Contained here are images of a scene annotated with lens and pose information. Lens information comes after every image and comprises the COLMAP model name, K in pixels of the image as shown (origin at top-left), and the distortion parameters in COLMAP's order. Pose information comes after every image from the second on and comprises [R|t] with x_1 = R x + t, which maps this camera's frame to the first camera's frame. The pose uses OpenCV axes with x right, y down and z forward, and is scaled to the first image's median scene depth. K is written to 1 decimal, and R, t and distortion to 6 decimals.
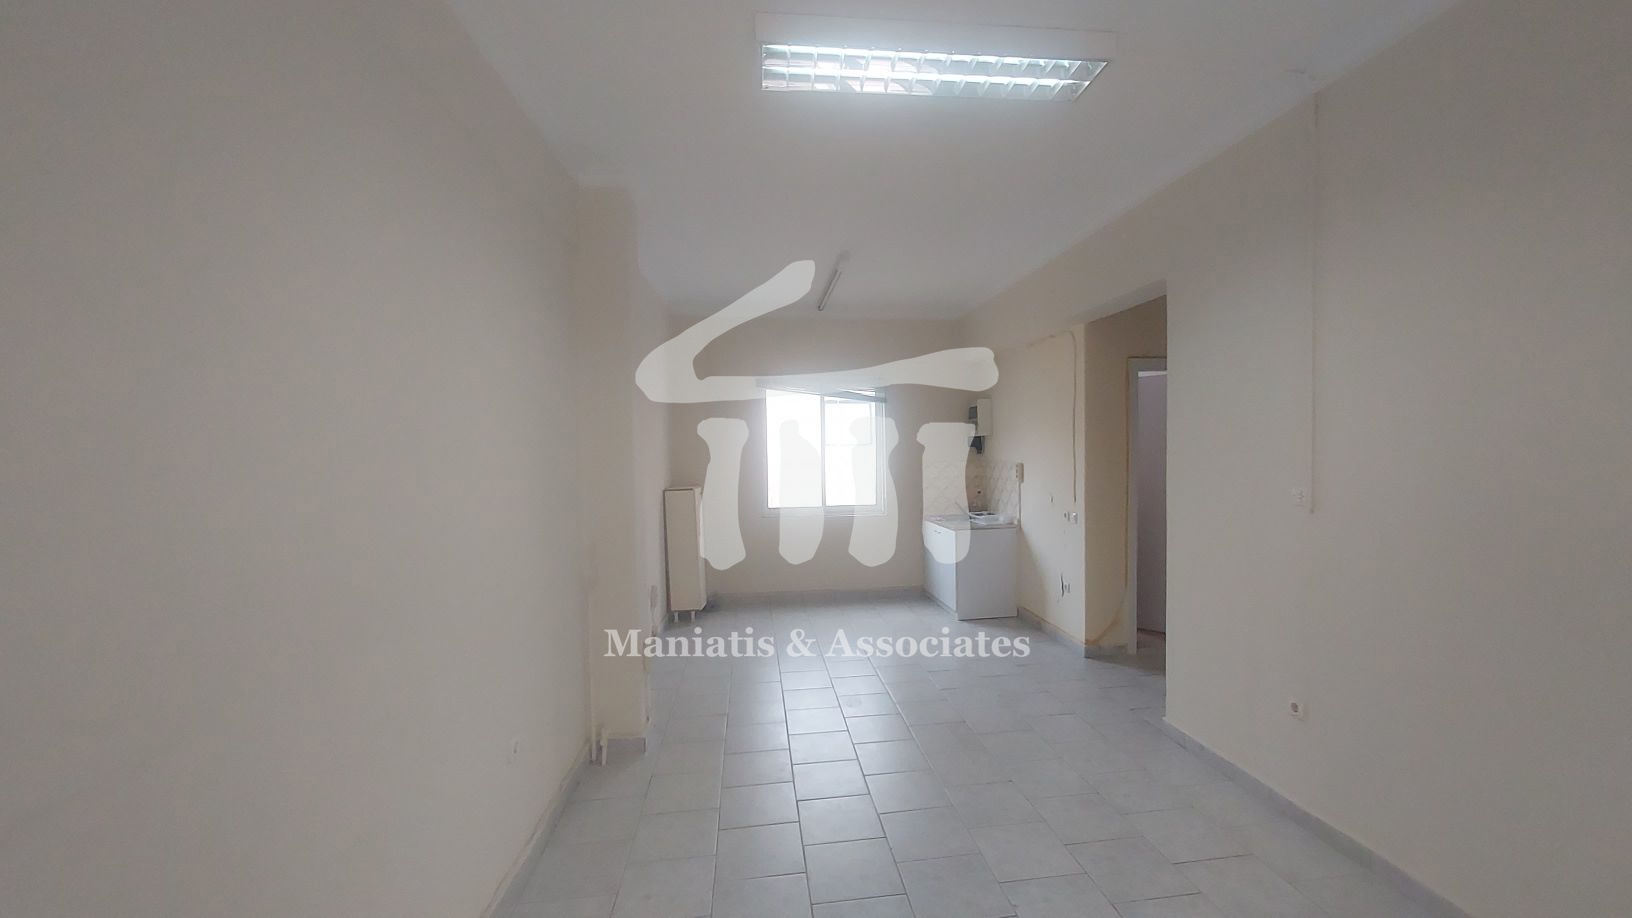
lens RADIAL K [[656.5, 0, 844.8], [0, 656.5, 478.1], [0, 0, 1]] dist [0.003205, 0.000072]
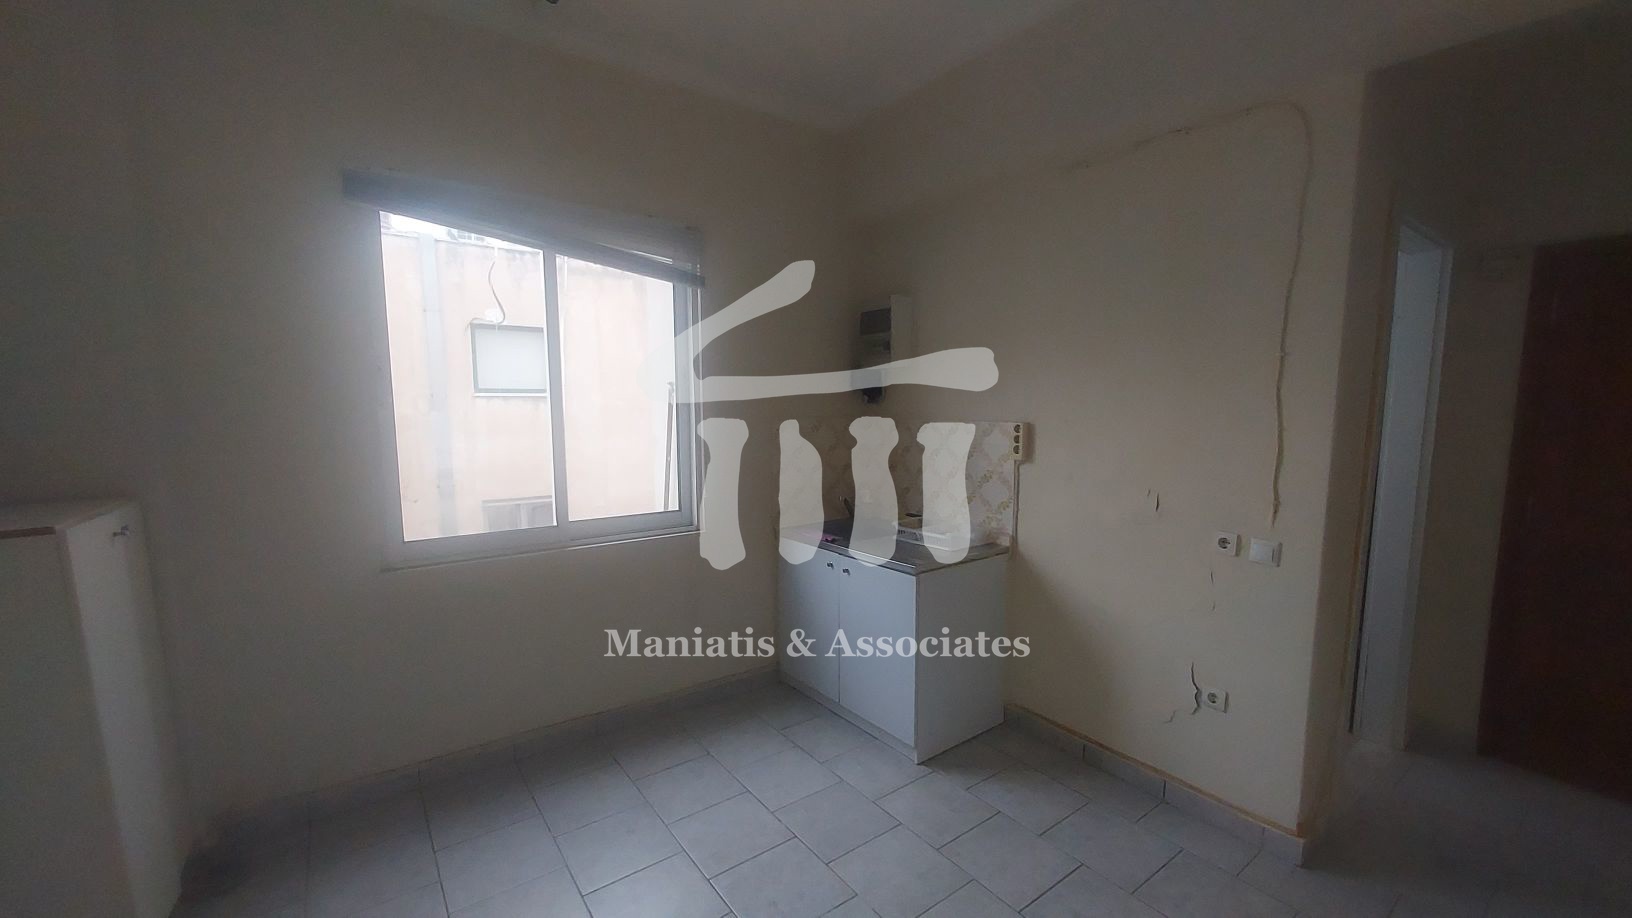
lens RADIAL K [[656.5, 0, 844.8], [0, 656.5, 478.1], [0, 0, 1]] dist [0.003205, 0.000072]
pose [[0.865185, -0.050481, 0.498906, -0.080108], [0.009243, 0.996356, 0.084786, -0.021197], [-0.501368, -0.068744, 0.862499, 0.556595]]
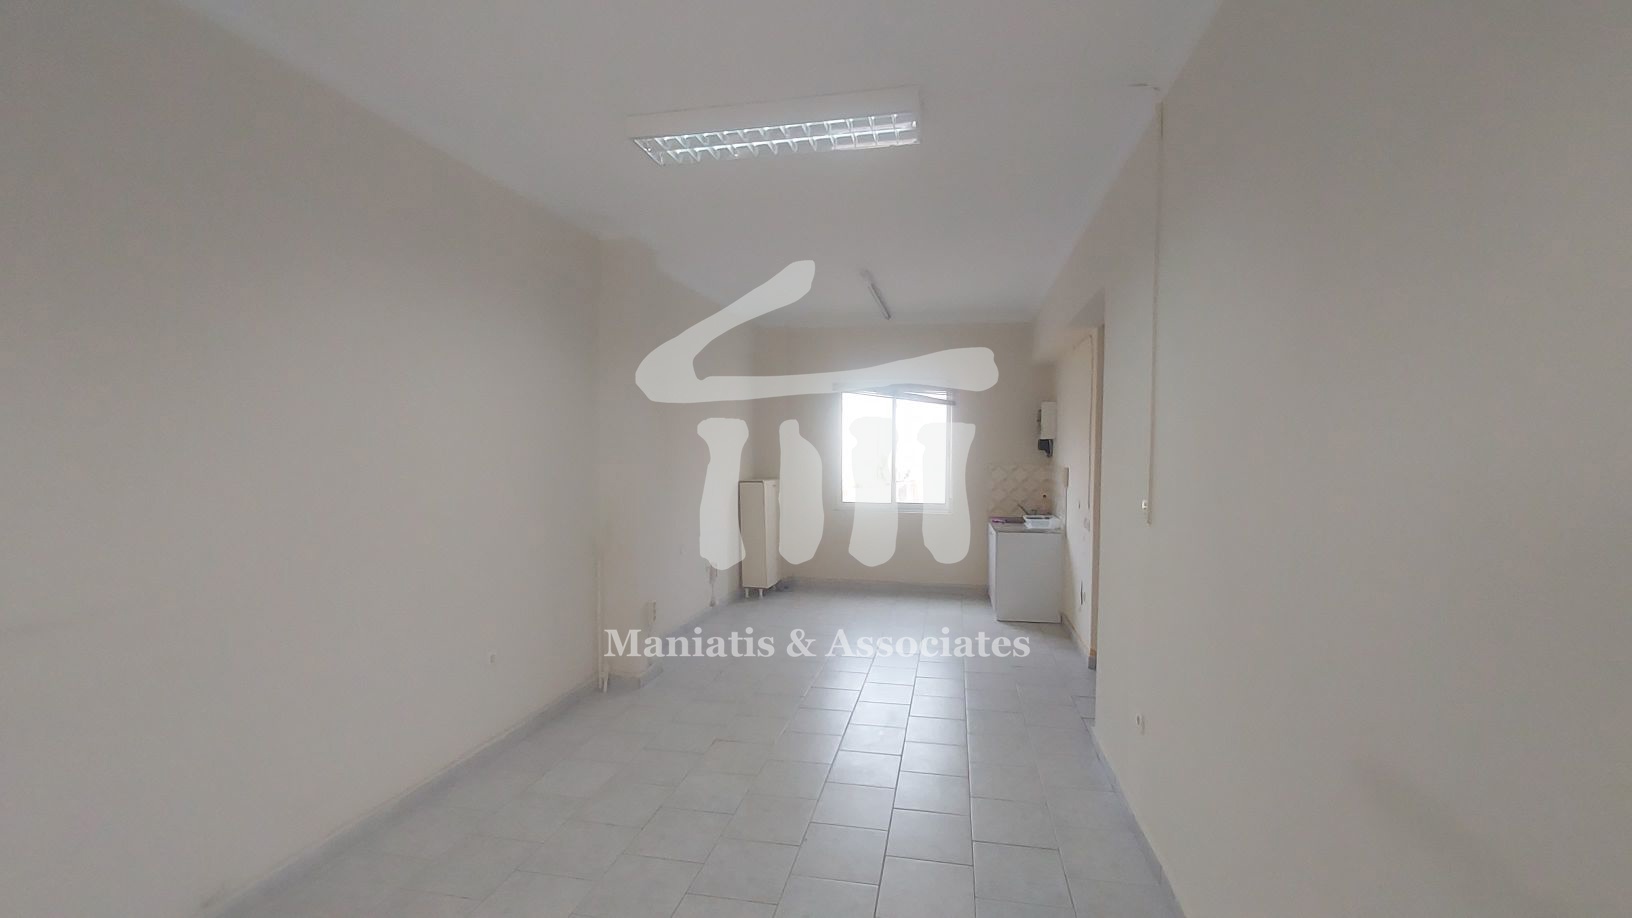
lens RADIAL K [[656.5, 0, 844.8], [0, 656.5, 478.1], [0, 0, 1]] dist [0.003205, 0.000072]
pose [[0.949538, 0.034403, -0.311759, 0.231985], [-0.032722, 0.999408, 0.010622, -0.006041], [0.311940, 0.000115, 0.950102, -0.035876]]
